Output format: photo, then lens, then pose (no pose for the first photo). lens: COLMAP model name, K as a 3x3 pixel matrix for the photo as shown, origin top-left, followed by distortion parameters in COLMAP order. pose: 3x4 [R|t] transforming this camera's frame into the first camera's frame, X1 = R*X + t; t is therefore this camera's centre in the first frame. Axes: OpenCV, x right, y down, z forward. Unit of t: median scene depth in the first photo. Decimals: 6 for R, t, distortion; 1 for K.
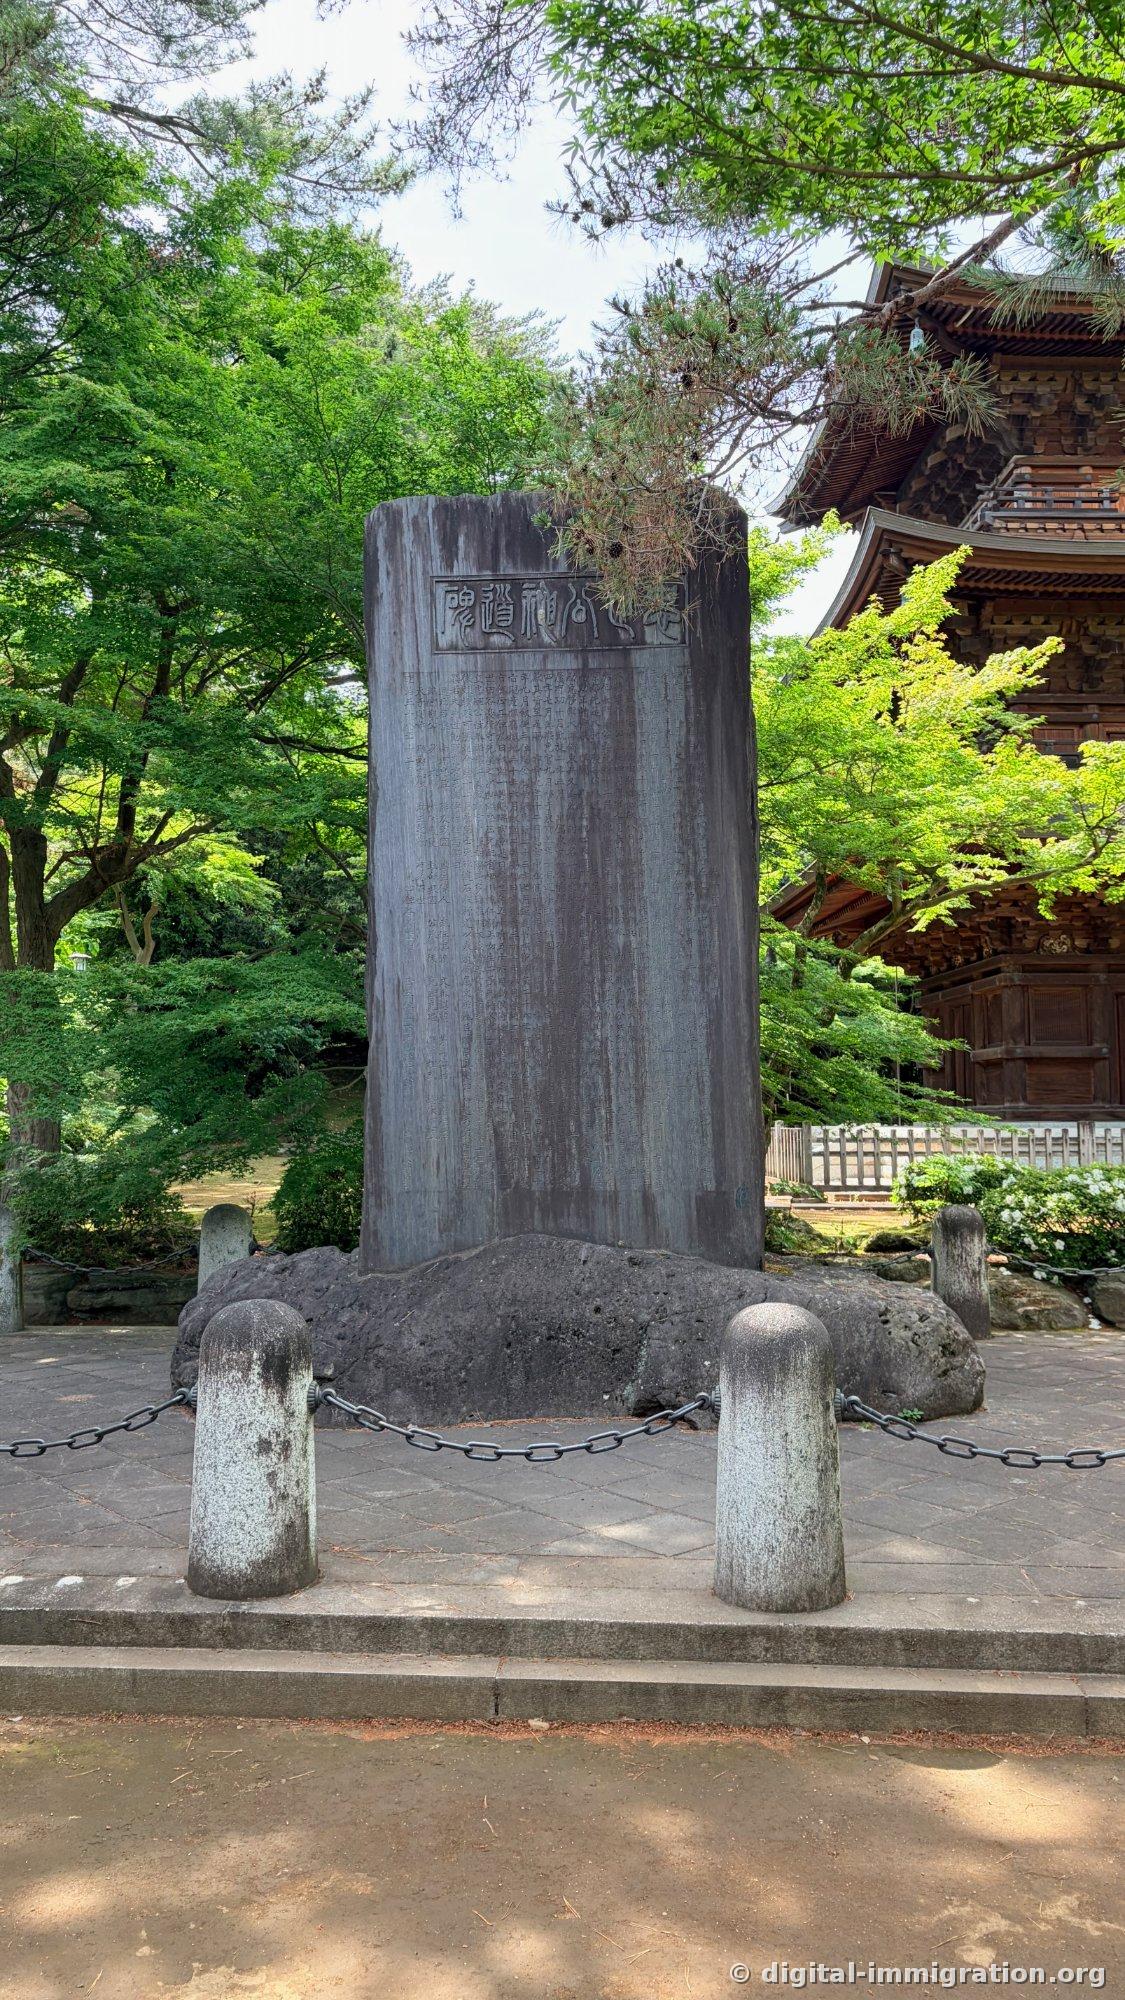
lens RADIAL K [[1494.1, 0, 573.4], [0, 1494.1, 989.5], [0, 0, 1]] dist [0.023991, 0.041631]
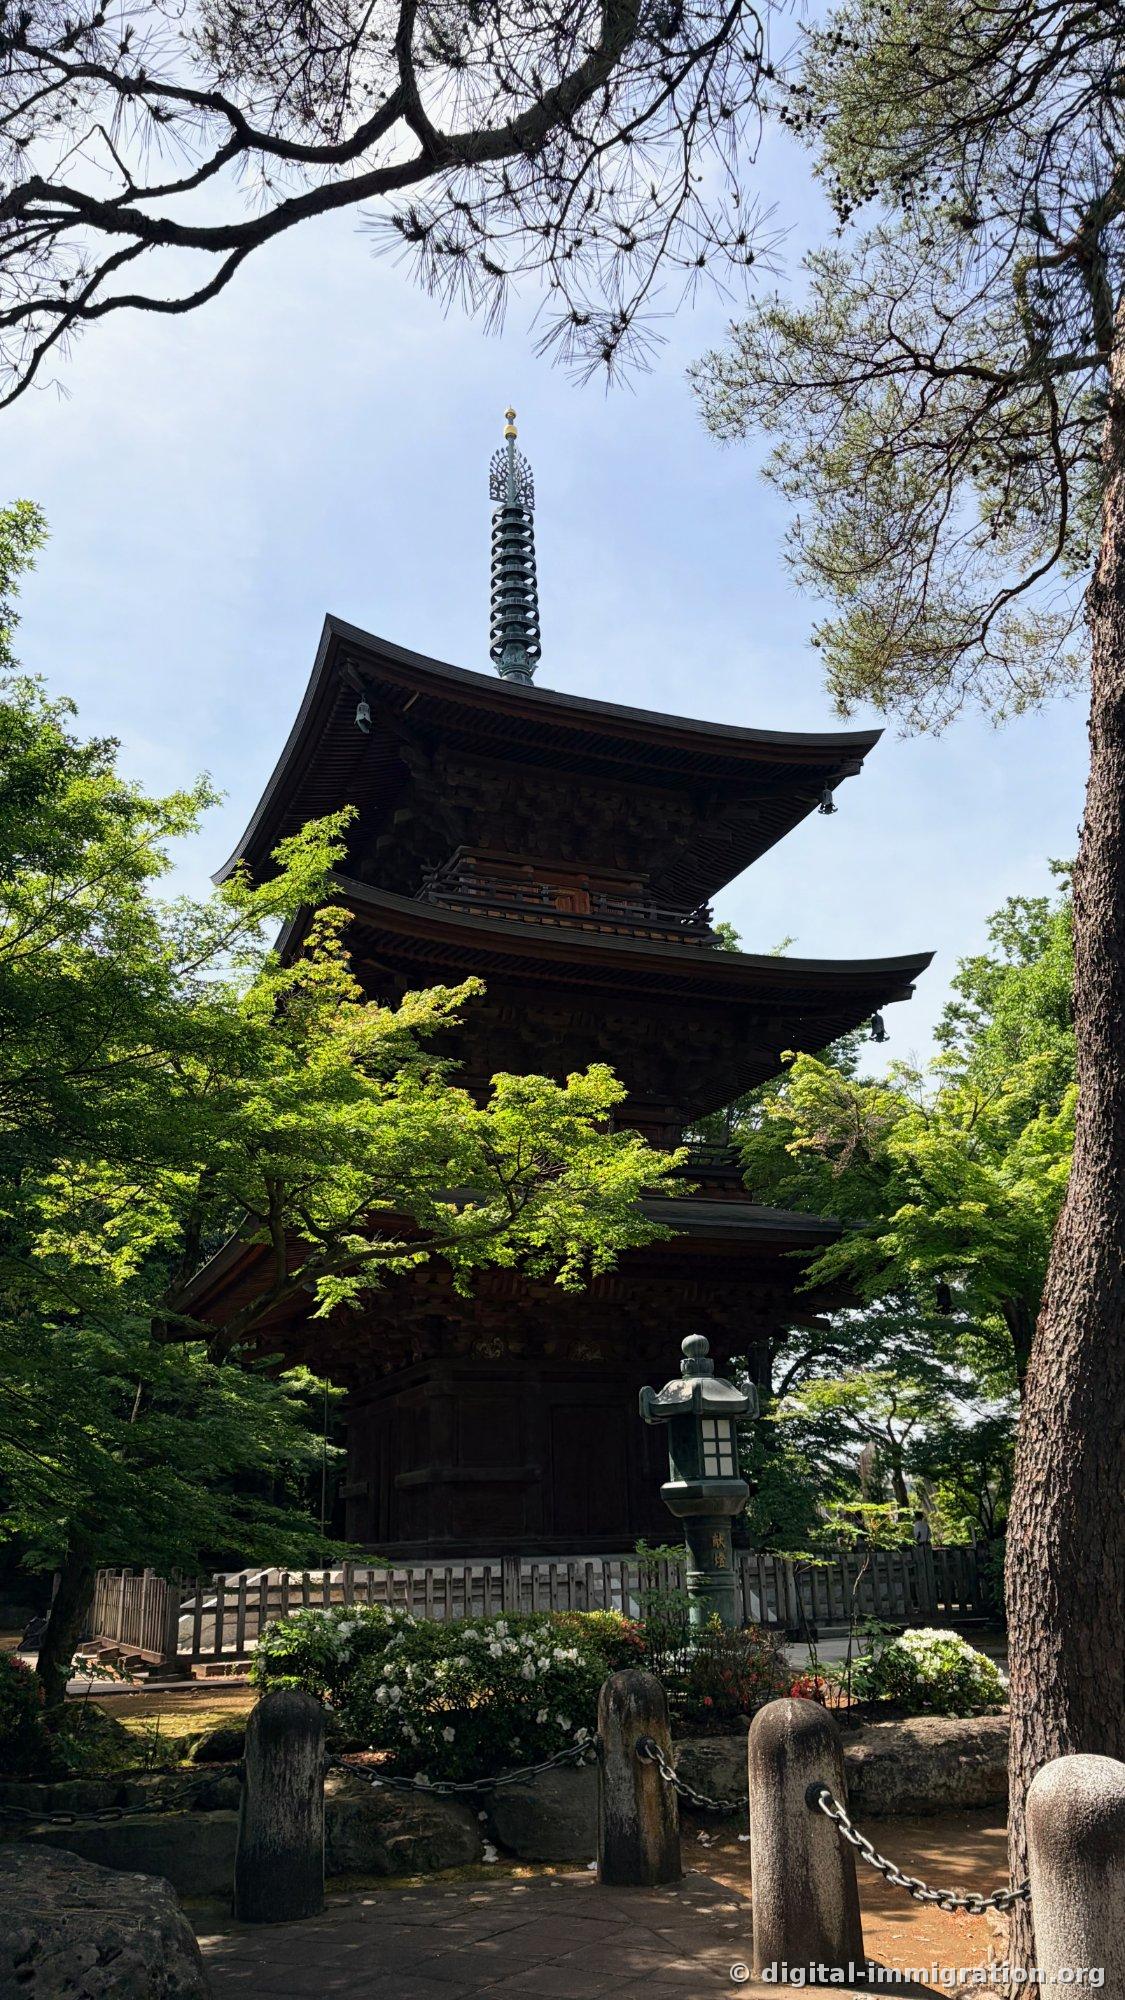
lens RADIAL K [[1494.1, 0, 573.4], [0, 1494.1, 989.5], [0, 0, 1]] dist [0.023991, 0.041631]
pose [[0.940069, 0.099863, 0.326034, 0.081847], [-0.005942, 0.960806, -0.277159, 0.018152], [-0.340933, 0.258611, 0.903817, 0.168583]]
